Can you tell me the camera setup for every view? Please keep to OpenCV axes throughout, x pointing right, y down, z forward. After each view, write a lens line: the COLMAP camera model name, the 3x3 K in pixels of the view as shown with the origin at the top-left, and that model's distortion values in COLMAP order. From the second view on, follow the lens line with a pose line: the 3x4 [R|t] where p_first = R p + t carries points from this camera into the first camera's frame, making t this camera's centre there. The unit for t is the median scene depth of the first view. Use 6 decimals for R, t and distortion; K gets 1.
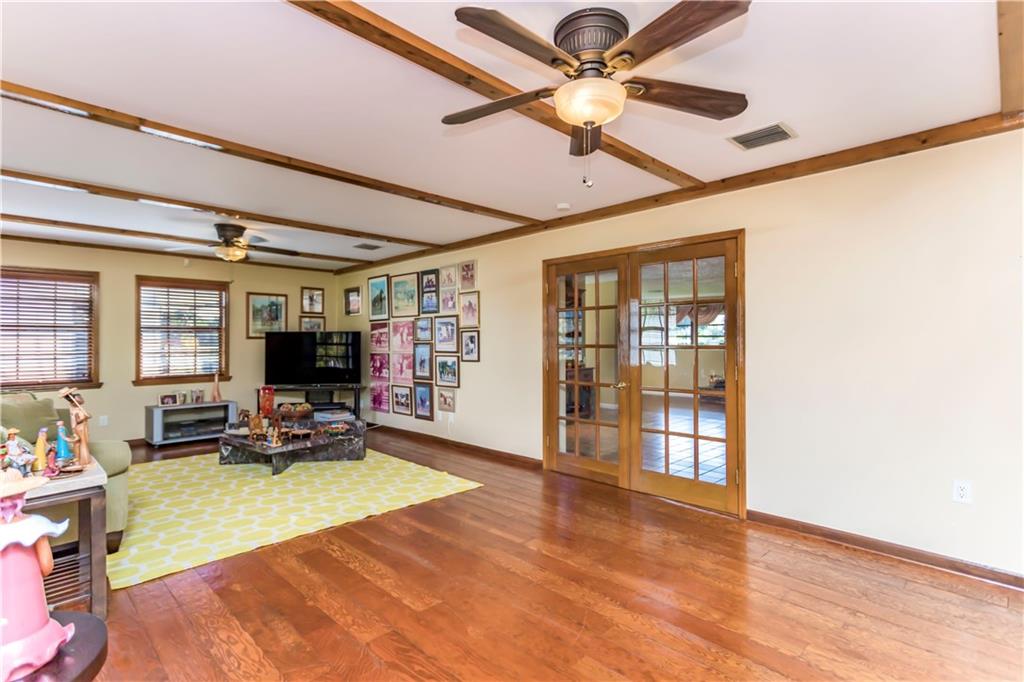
lens RADIAL K [[495.4, 0, 514.7], [0, 495.4, 340.2], [0, 0, 1]] dist [0.025132, 0.001897]
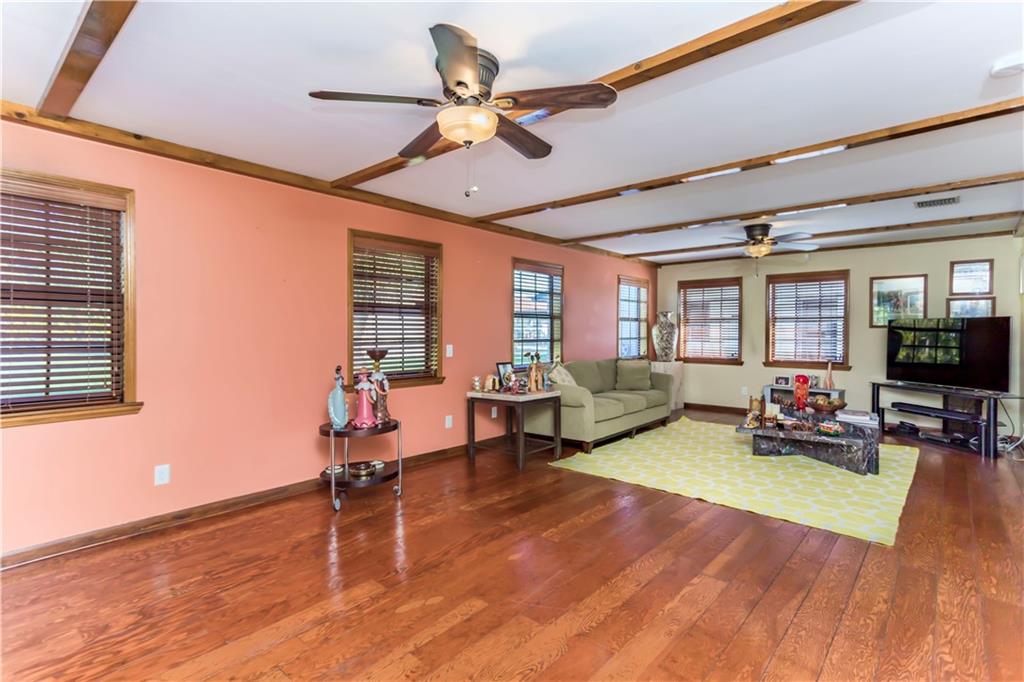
lens RADIAL K [[495.4, 0, 514.1], [0, 495.4, 335.9], [0, 0, 1]] dist [0.025132, 0.001897]
pose [[0.066263, 0.014473, -0.997697, 0.567667], [-0.002070, 0.999895, 0.014367, 0.000916], [0.997800, 0.001113, 0.066286, 0.437988]]
